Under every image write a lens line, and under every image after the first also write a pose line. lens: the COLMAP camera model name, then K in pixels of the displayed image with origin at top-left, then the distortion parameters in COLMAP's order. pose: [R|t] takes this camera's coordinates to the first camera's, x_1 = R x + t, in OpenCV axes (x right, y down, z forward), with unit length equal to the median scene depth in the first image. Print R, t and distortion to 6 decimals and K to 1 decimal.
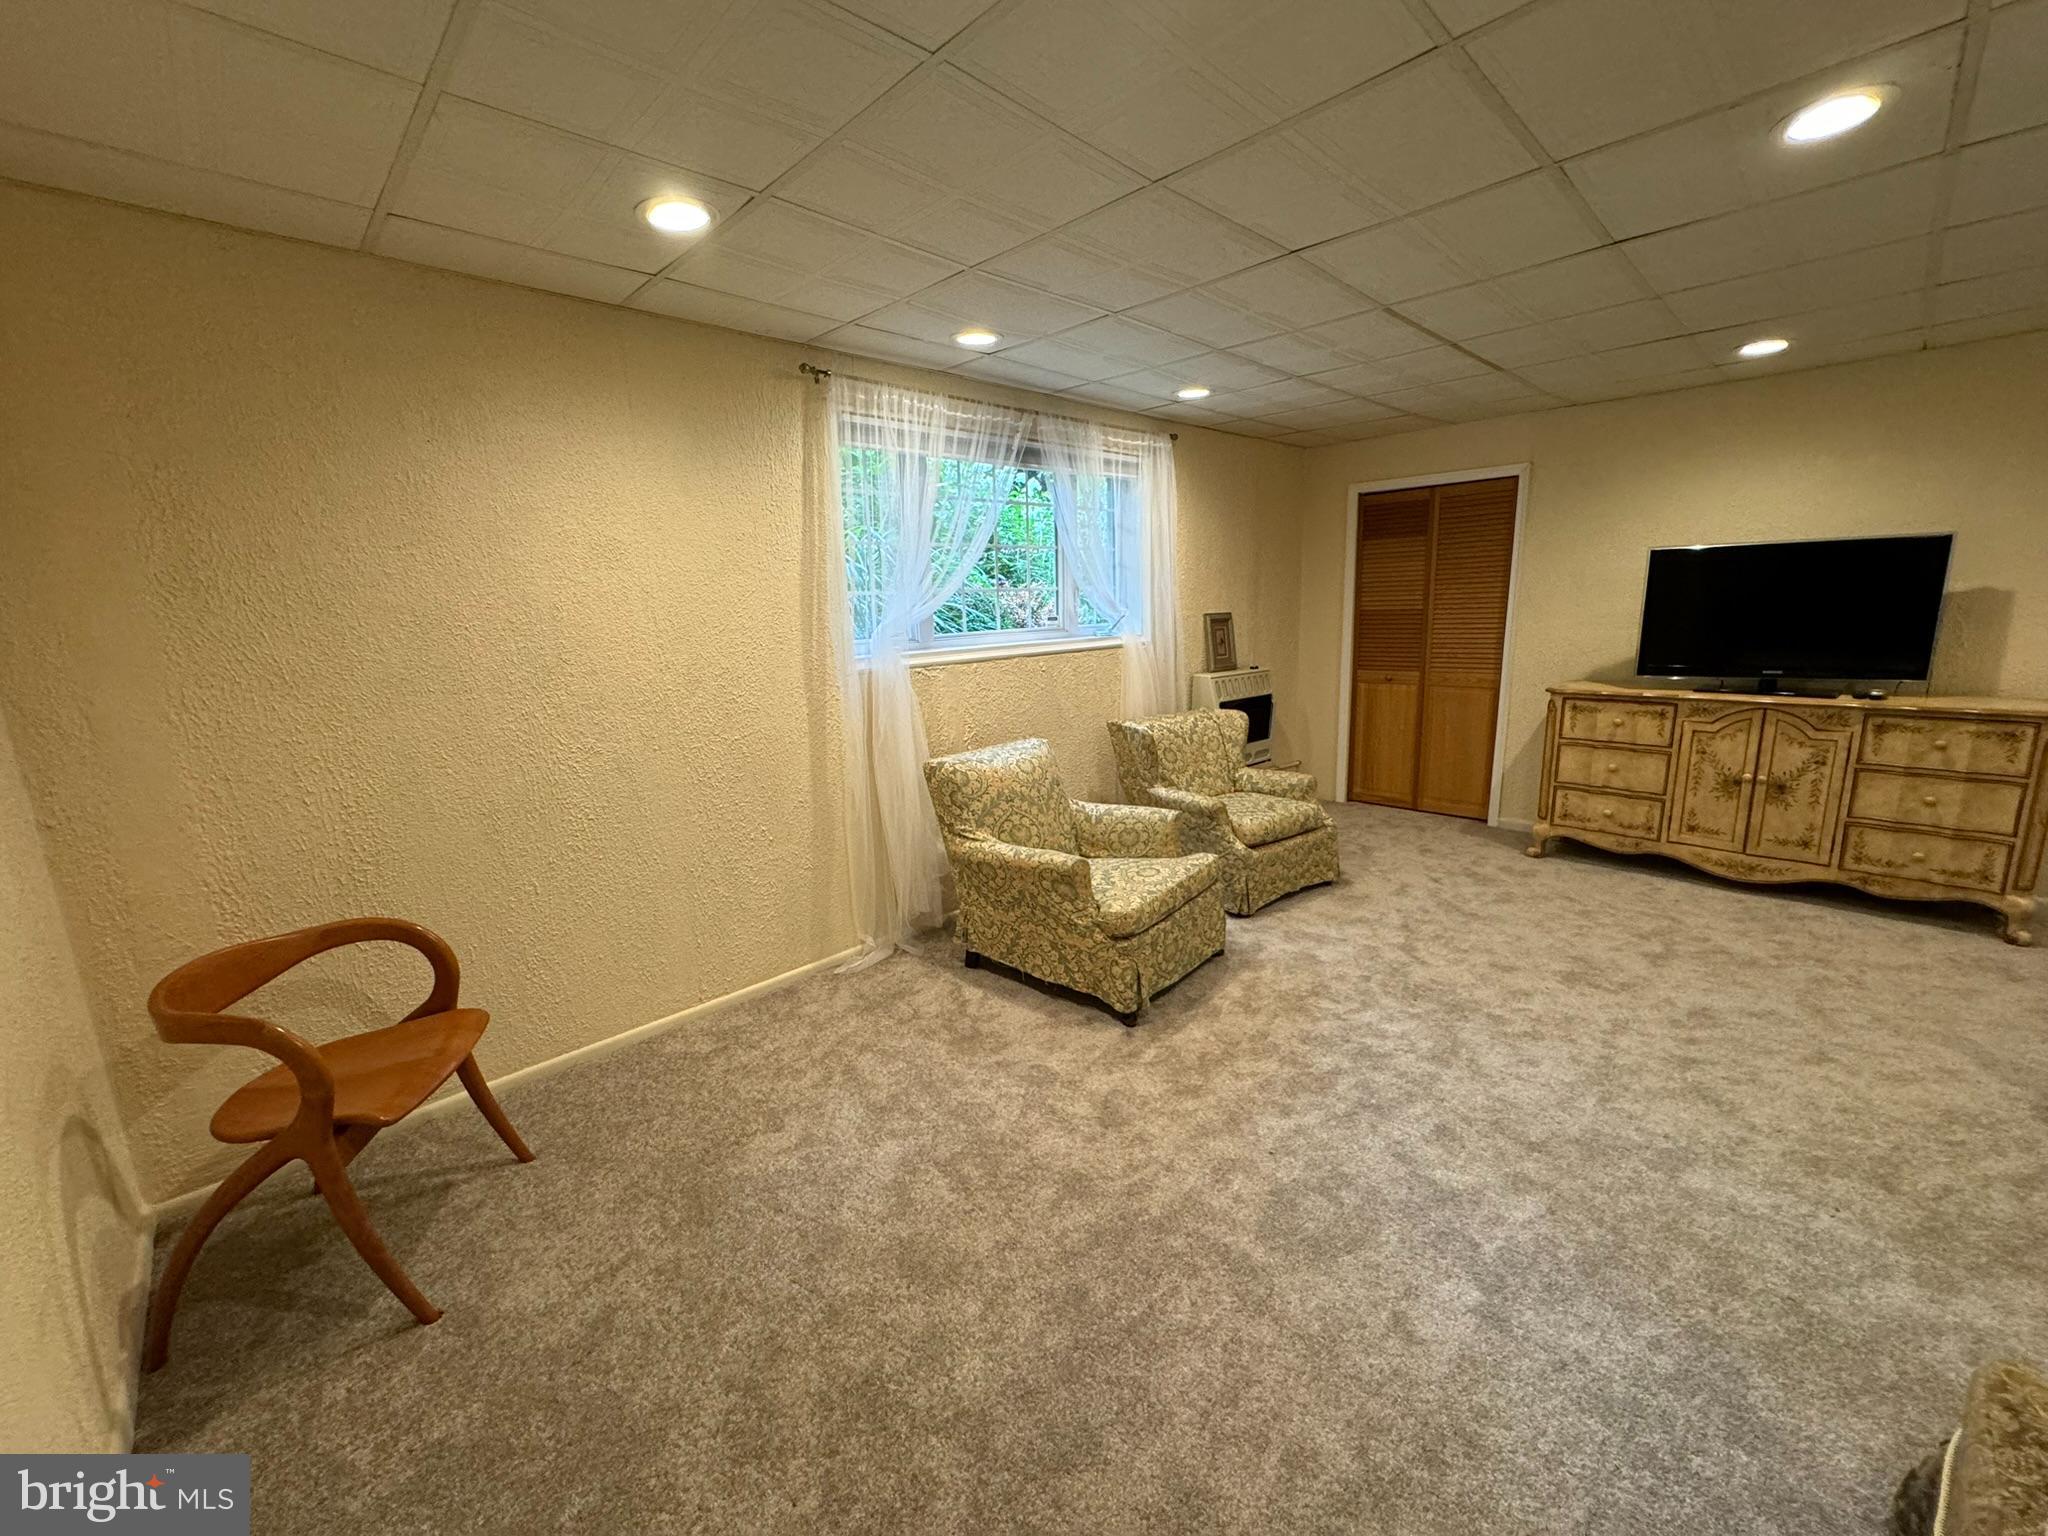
lens RADIAL K [[820.1, 0, 1016.4], [0, 820.1, 767.7], [0, 0, 1]] dist [0.002747, -0.000197]
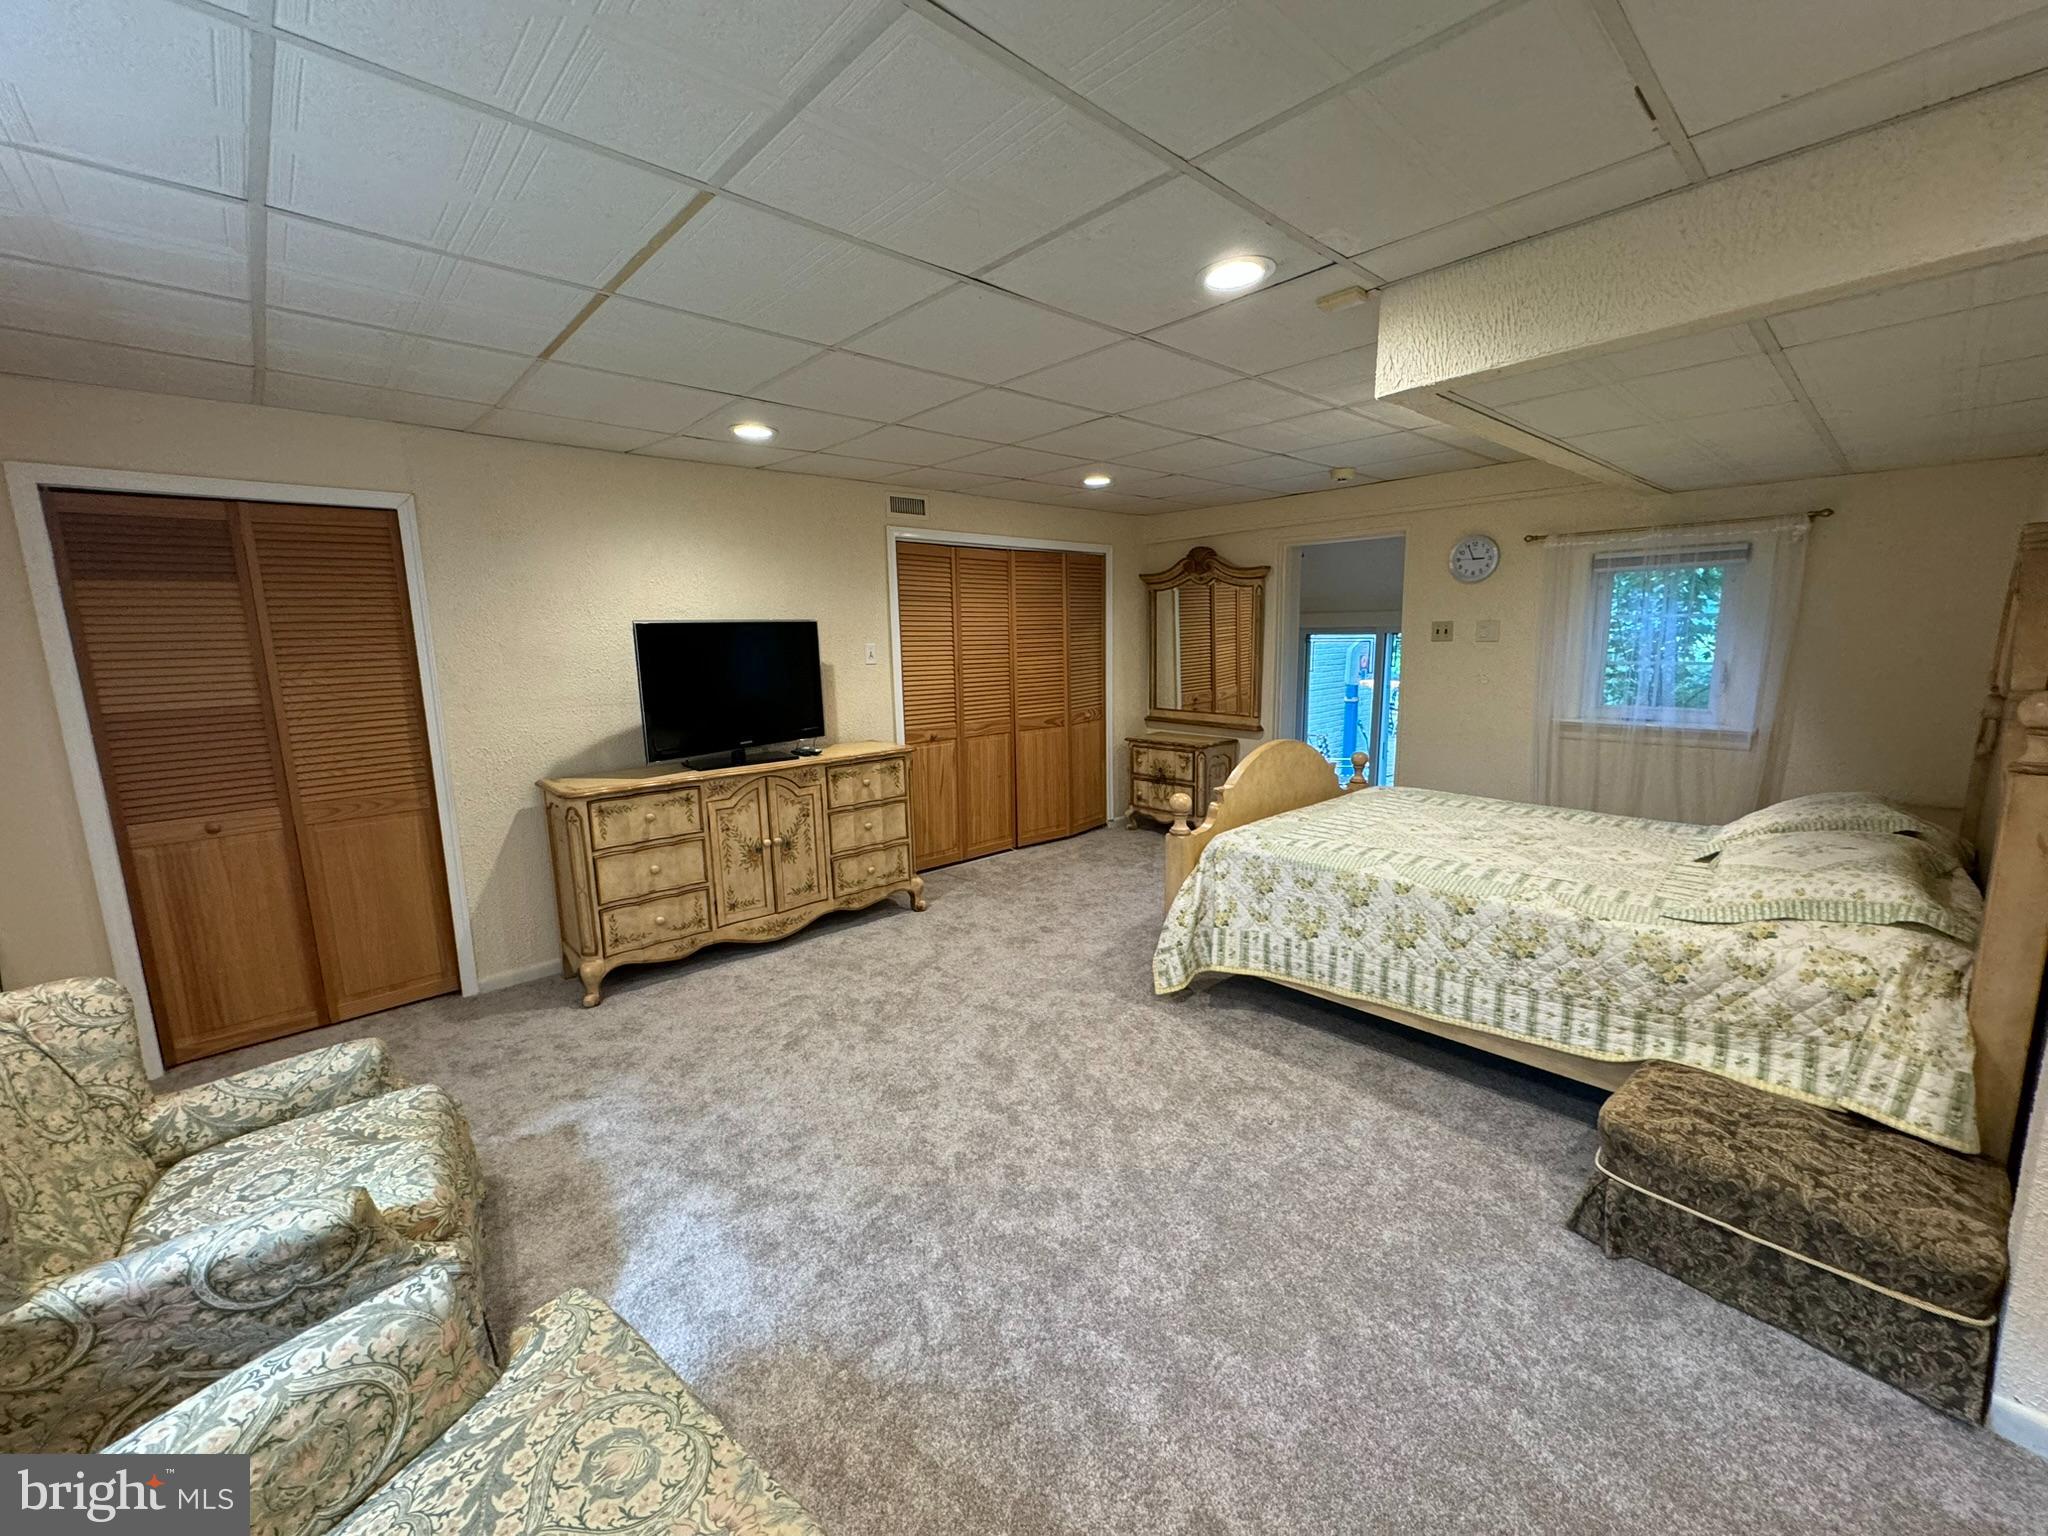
lens RADIAL K [[820.1, 0, 1021.7], [0, 820.1, 767.5], [0, 0, 1]] dist [0.002747, -0.000197]
pose [[0.022027, -0.135224, 0.990570, -0.119139], [0.223039, 0.966504, 0.126979, -0.136458], [-0.974561, 0.218139, 0.051450, 0.591954]]
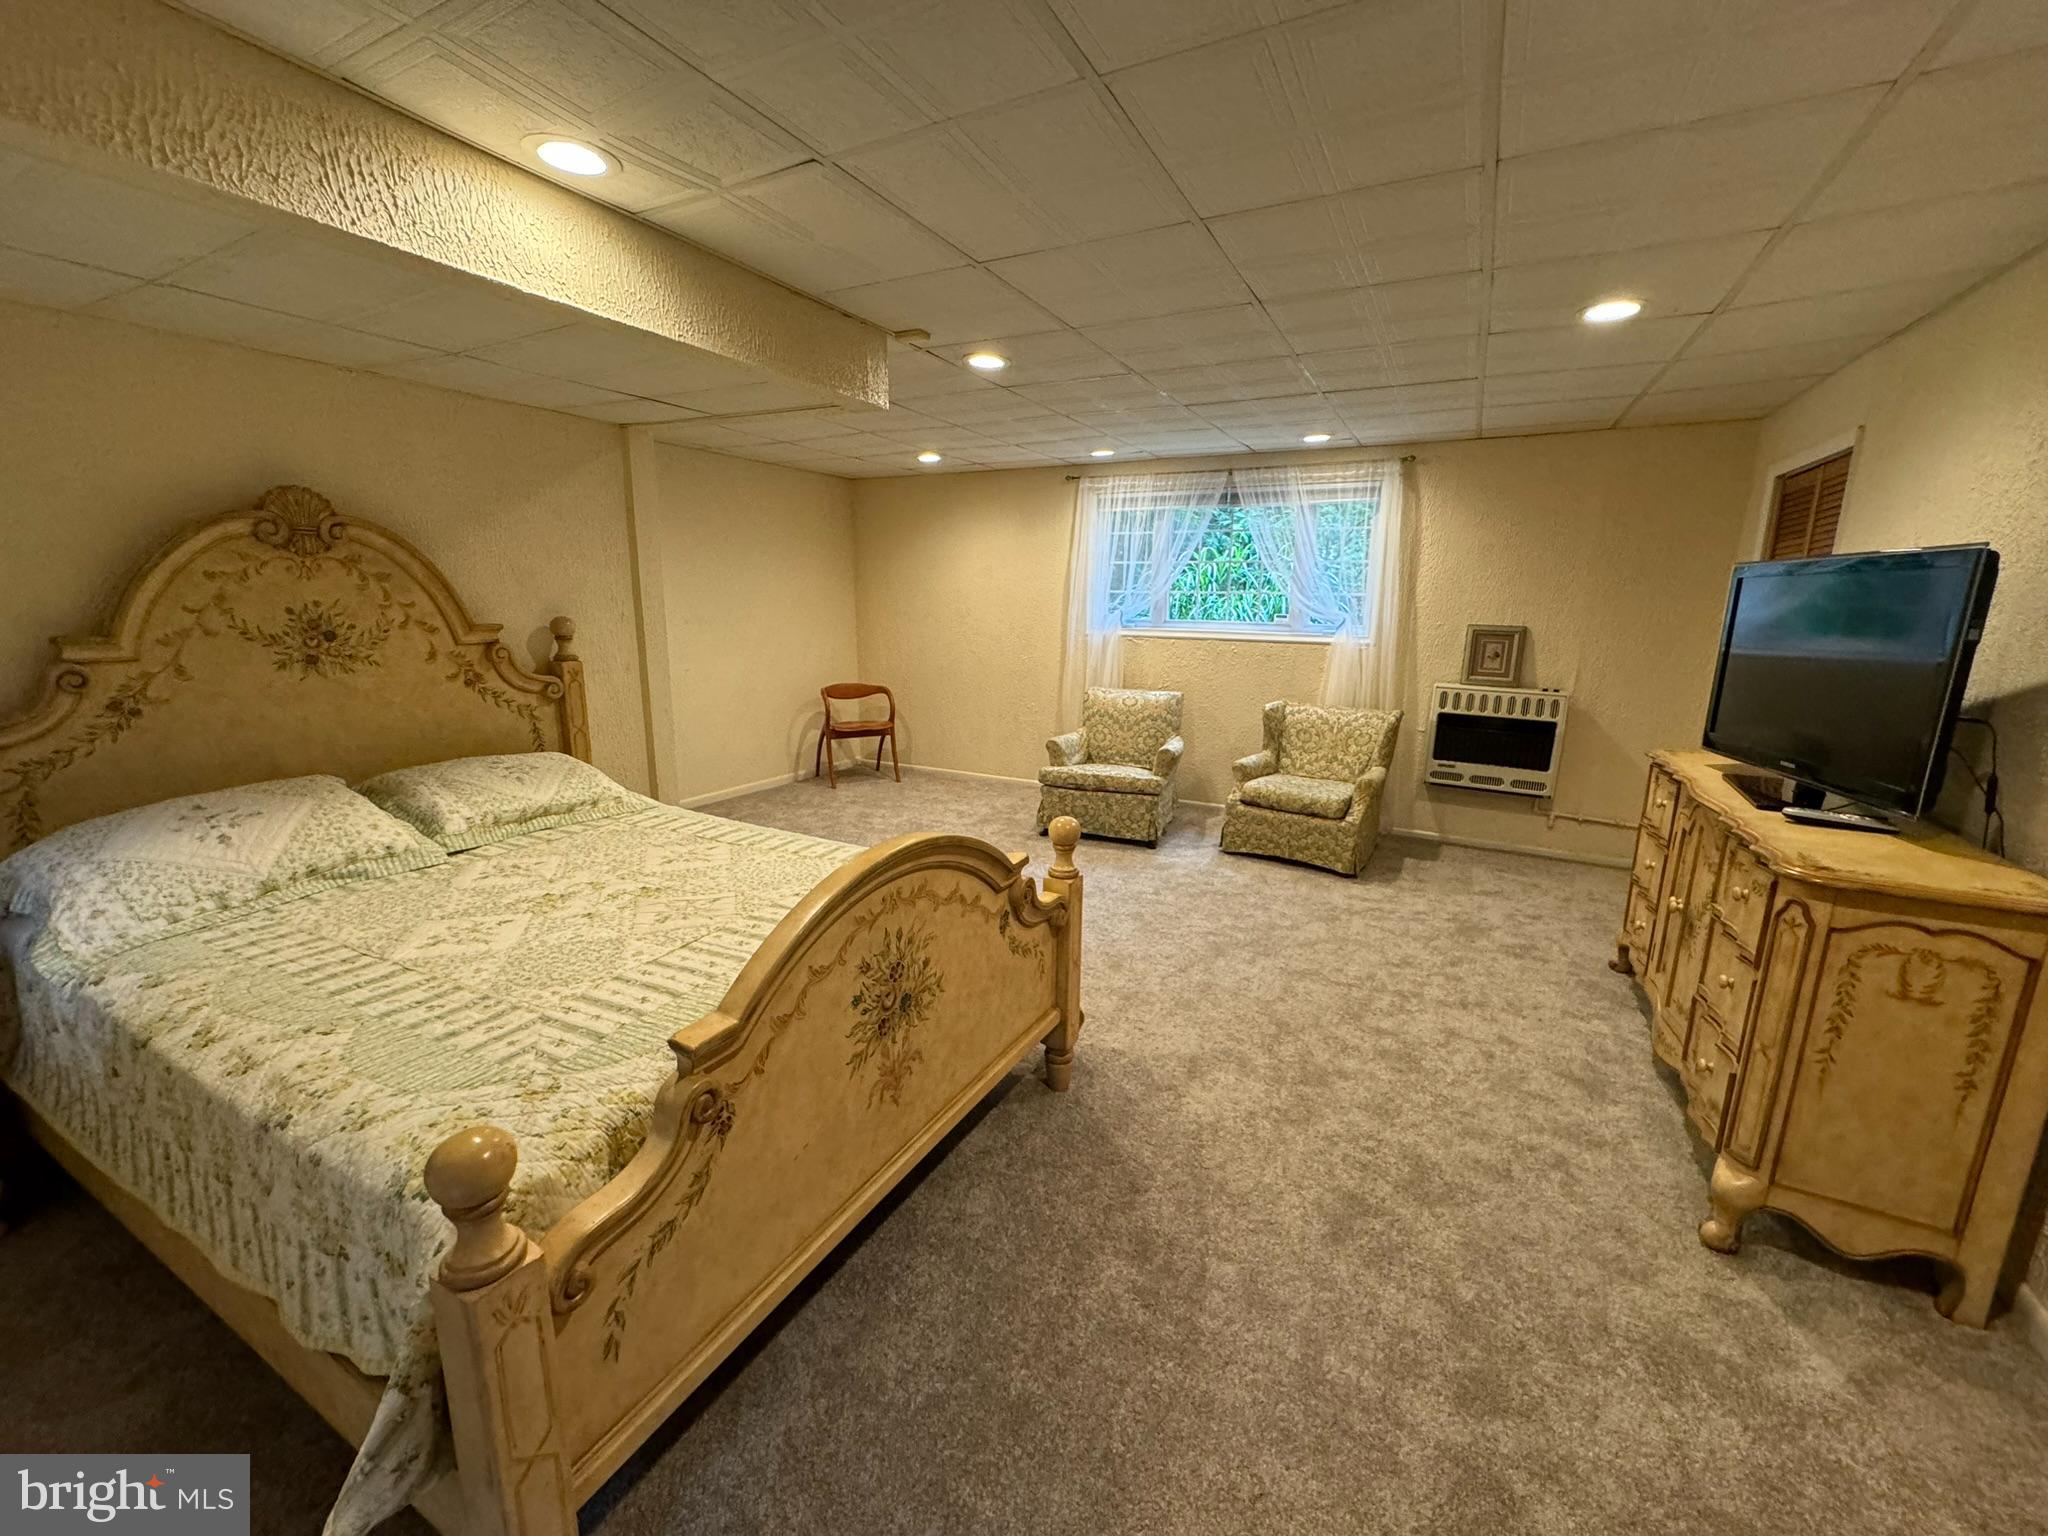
lens RADIAL K [[820.1, 0, 1019.2], [0, 820.1, 764.6], [0, 0, 1]] dist [0.002747, -0.000197]
pose [[0.304232, 0.231682, -0.923995, 1.269147], [-0.216450, 0.961415, 0.169797, -0.094559], [0.927681, 0.148341, 0.342641, 0.226672]]
